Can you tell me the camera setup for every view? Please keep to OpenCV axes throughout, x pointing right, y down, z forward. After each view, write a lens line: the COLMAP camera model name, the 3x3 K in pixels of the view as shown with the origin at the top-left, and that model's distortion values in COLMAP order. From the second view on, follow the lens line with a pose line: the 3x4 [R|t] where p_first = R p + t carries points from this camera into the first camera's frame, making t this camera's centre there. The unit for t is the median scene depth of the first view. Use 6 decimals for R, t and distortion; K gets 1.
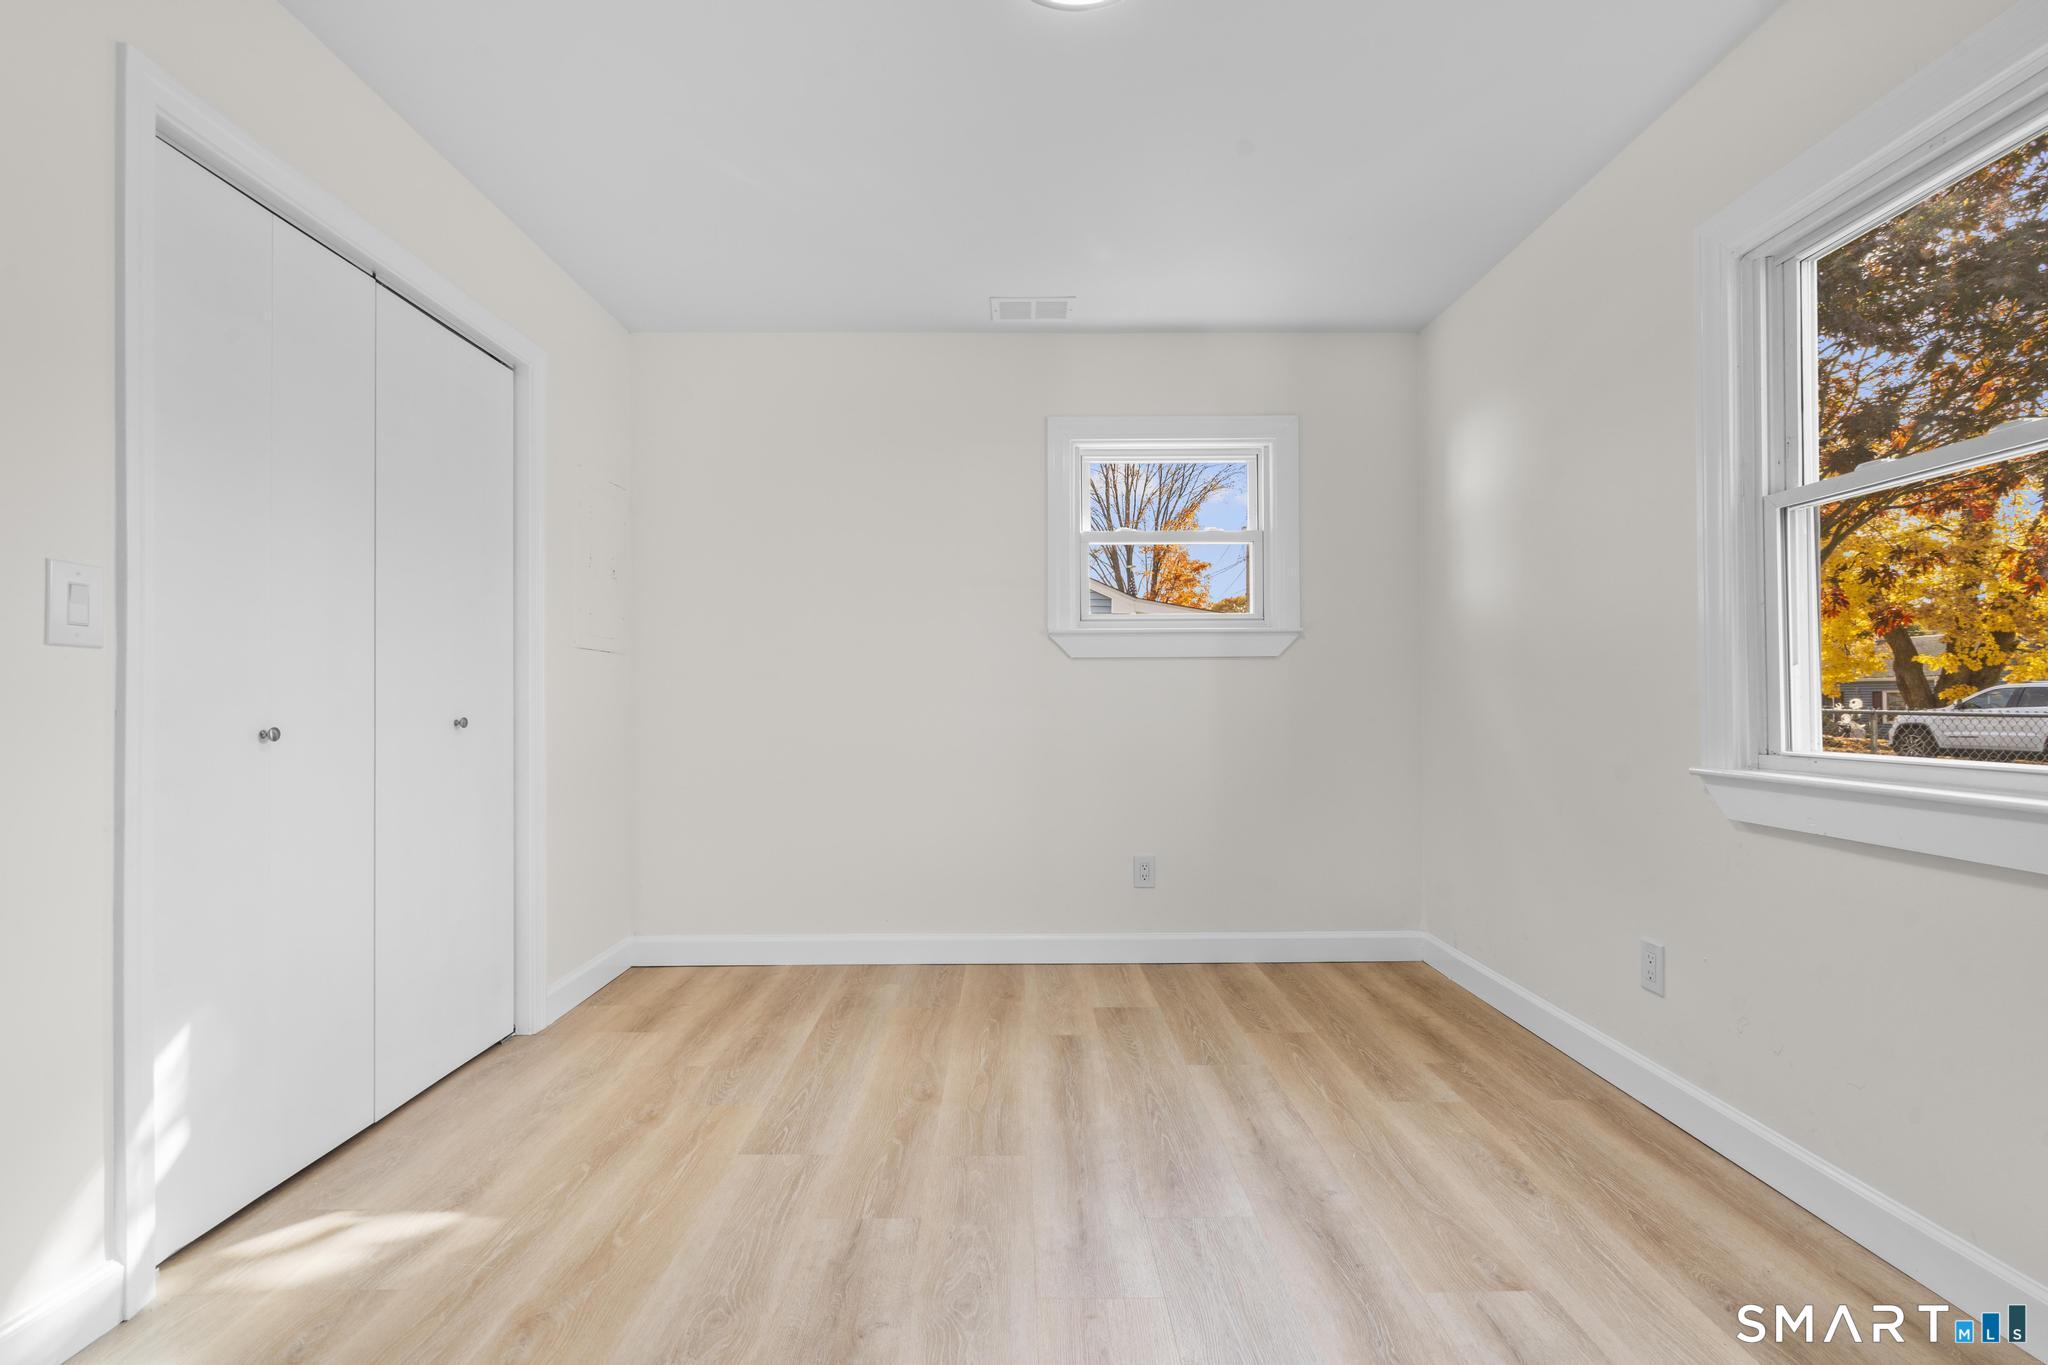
lens RADIAL K [[920.2, 0, 1025.3], [0, 920.2, 688.0], [0, 0, 1]] dist [-0.011980, 0.005954]
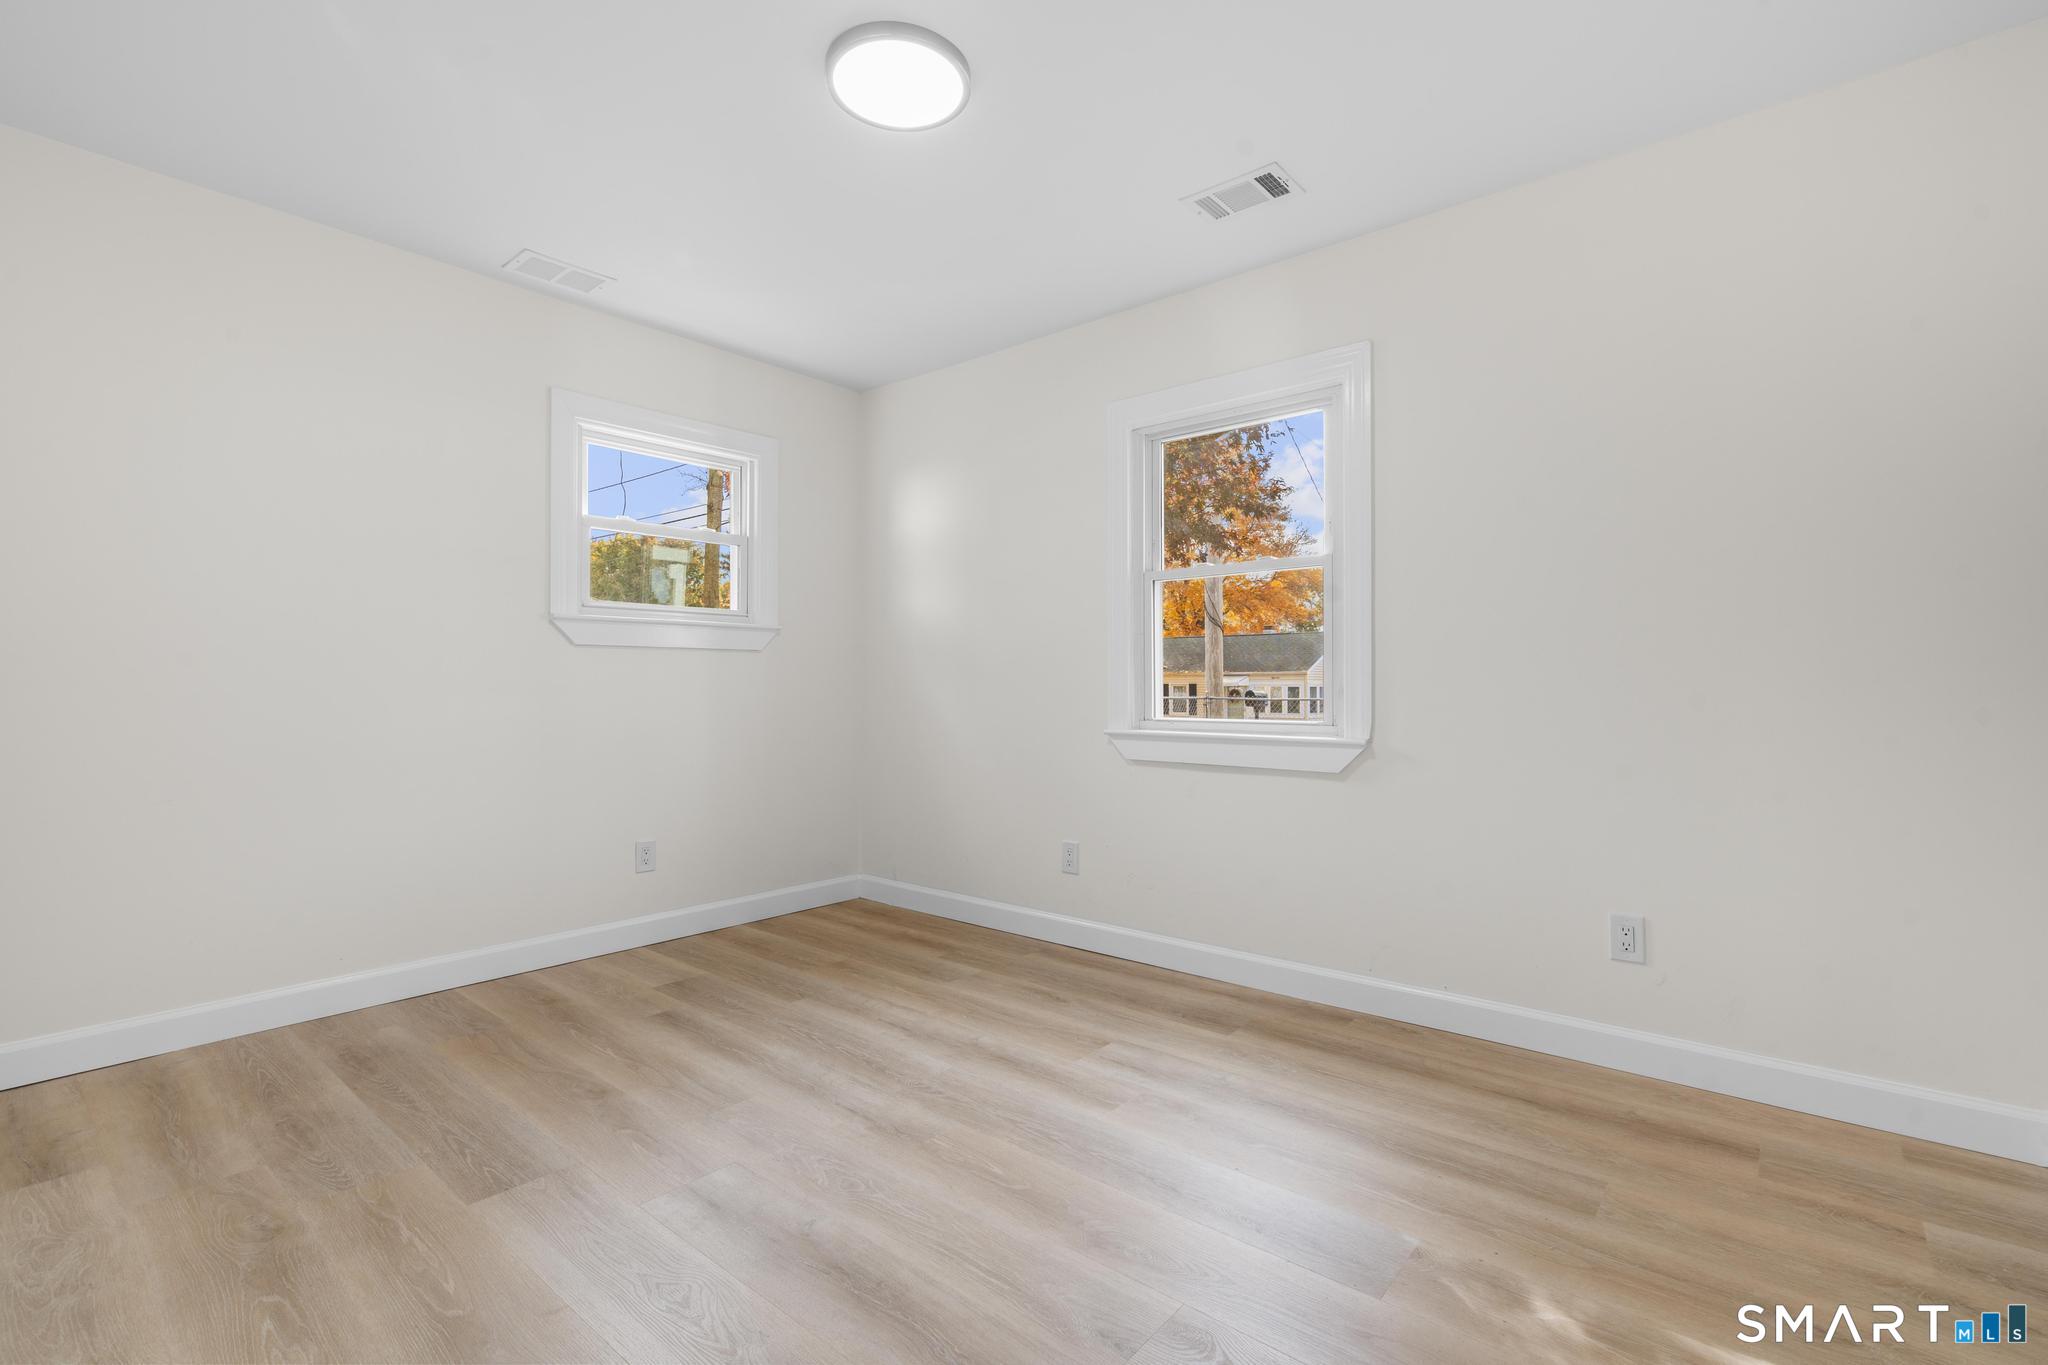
lens RADIAL K [[920.2, 0, 1025.3], [0, 920.2, 688.0], [0, 0, 1]] dist [-0.011980, 0.005954]
pose [[0.647016, 0.003708, 0.762467, -0.484187], [-0.010705, 0.999934, 0.004221, 0.004878], [-0.762401, -0.010893, 0.647013, 0.026884]]
